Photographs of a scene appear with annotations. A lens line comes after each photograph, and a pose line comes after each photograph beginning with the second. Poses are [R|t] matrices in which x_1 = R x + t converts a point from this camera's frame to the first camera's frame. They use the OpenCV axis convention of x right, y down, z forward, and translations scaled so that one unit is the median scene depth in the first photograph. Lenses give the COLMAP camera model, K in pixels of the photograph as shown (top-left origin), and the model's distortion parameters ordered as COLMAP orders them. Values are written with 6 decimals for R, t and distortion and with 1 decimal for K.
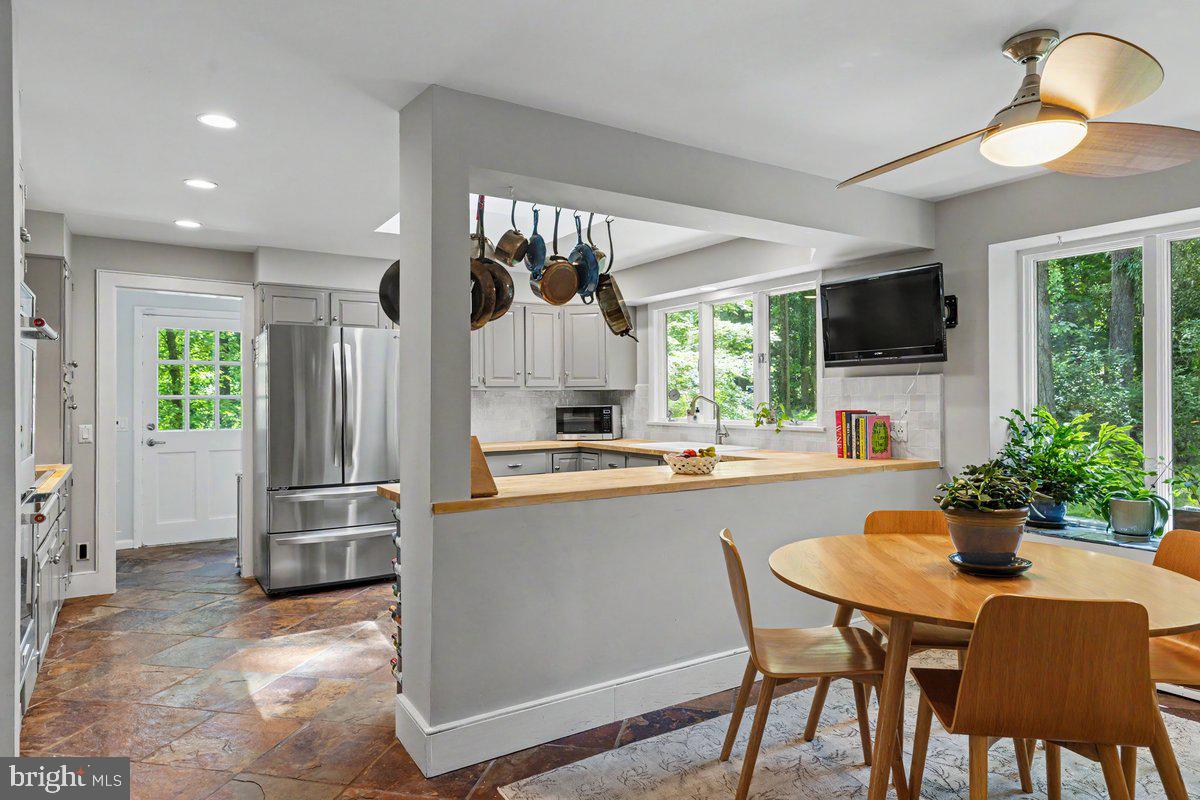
lens RADIAL K [[715.0, 0, 590.8], [0, 715.0, 394.5], [0, 0, 1]] dist [0.017201, -0.000161]
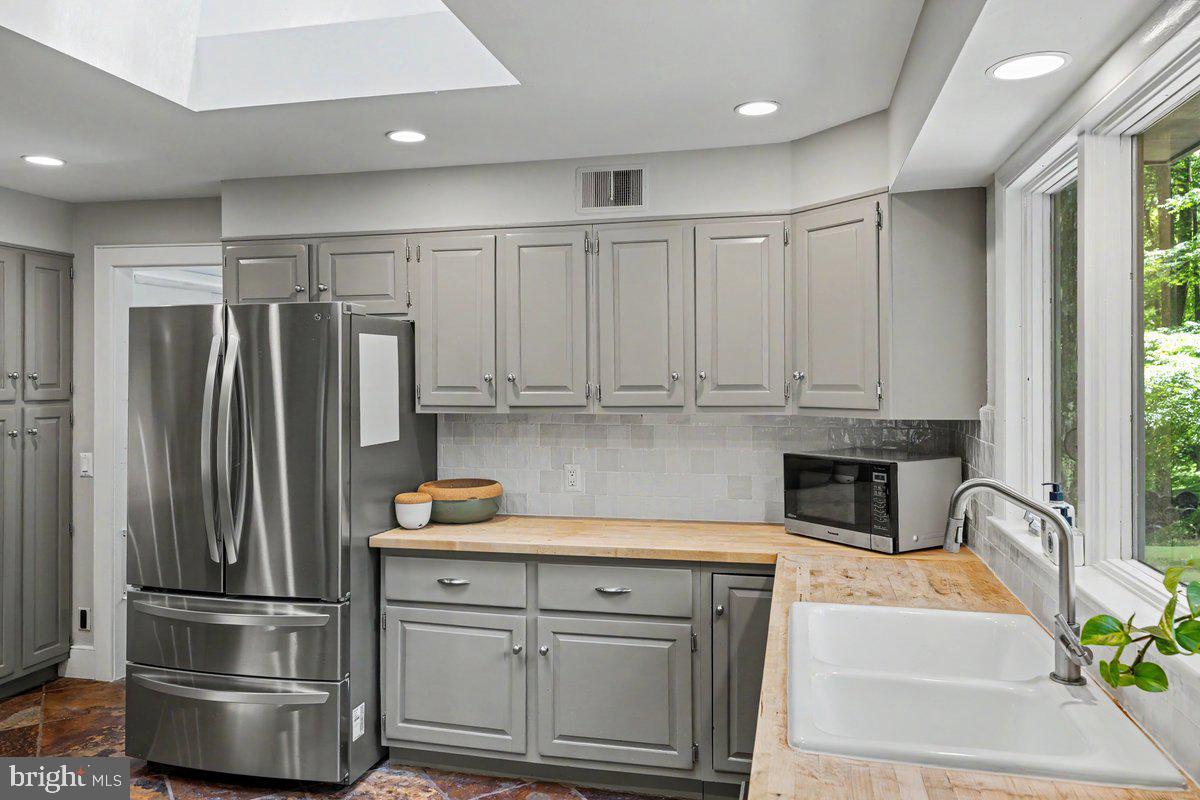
lens RADIAL K [[866.4, 0, 599.5], [0, 866.4, 374.6], [0, 0, 1]] dist [0.005063, 0.001574]
pose [[0.696612, 0.006623, -0.717417, 0.308656], [0.004625, 0.999895, 0.013722, -0.046751], [0.717433, -0.012877, 0.696509, 0.710657]]
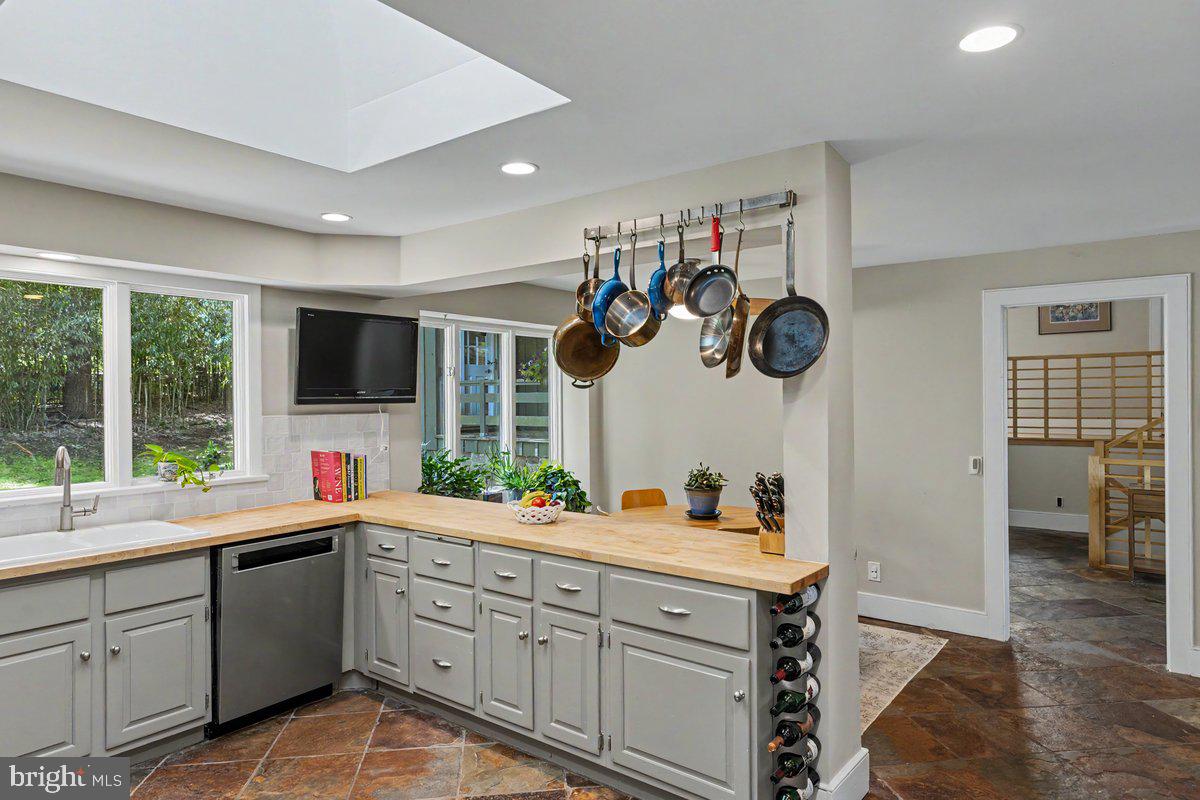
lens RADIAL K [[715.0, 0, 595.9], [0, 715.0, 397.3], [0, 0, 1]] dist [0.017201, -0.000161]
pose [[-0.324121, 0.004299, 0.946006, -0.541821], [-0.000564, 0.999989, -0.004737, -0.037571], [-0.946016, -0.002069, -0.324115, 0.835644]]
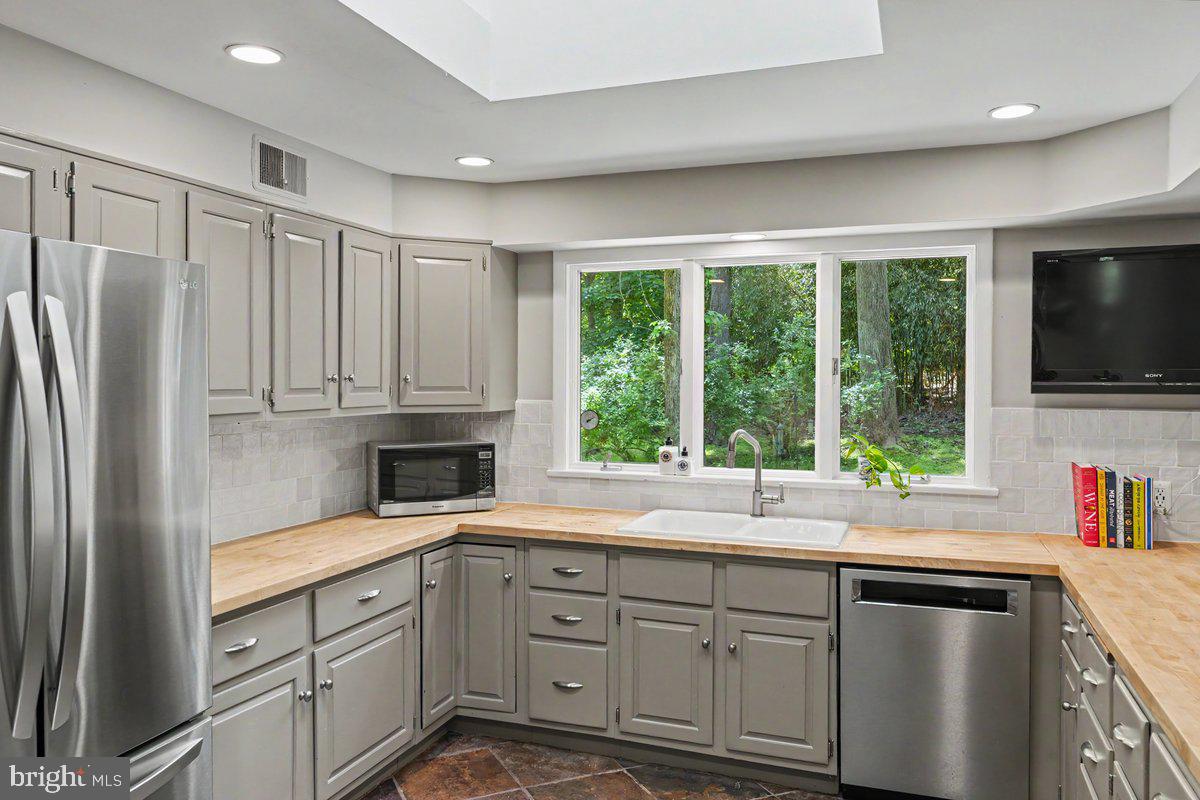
lens RADIAL K [[866.4, 0, 593.5], [0, 866.4, 387.4], [0, 0, 1]] dist [0.005063, 0.001574]
pose [[0.798563, 0.006126, 0.601880, -0.357860], [-0.014501, 0.999854, 0.009063, -0.038432], [-0.601737, -0.015965, 0.798535, 0.570272]]
